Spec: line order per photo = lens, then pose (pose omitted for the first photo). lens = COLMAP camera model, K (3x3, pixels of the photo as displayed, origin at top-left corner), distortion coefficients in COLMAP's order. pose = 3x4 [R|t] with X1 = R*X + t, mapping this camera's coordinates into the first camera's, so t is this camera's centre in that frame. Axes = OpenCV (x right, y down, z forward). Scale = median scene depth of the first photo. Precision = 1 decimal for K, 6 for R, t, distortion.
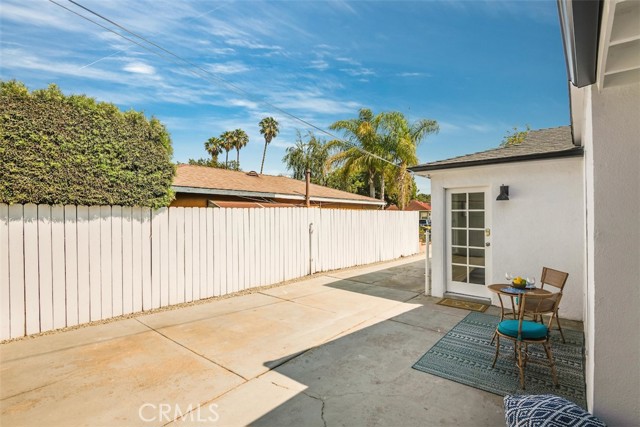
lens RADIAL K [[320.8, 0, 319.5], [0, 320.8, 216.8], [0, 0, 1]] dist [0.000104, 0.000016]
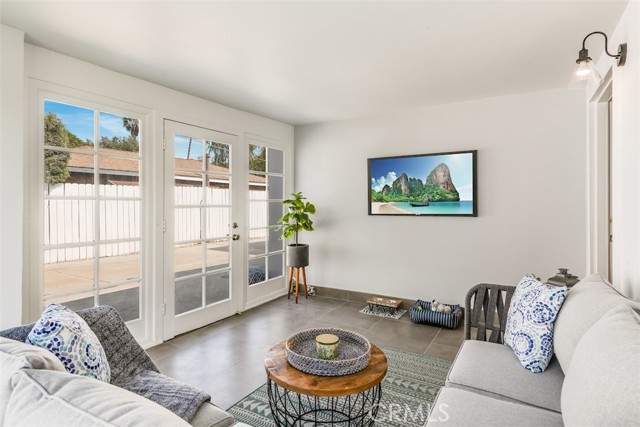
lens RADIAL K [[354.7, 0, 326.6], [0, 354.7, 209.0], [0, 0, 1]] dist [0.001308, 0.000278]
pose [[0.985487, -0.004764, 0.169682, 0.337879], [0.002520, 0.999907, 0.013439, 0.059306], [-0.169730, -0.012816, 0.985407, -0.608214]]
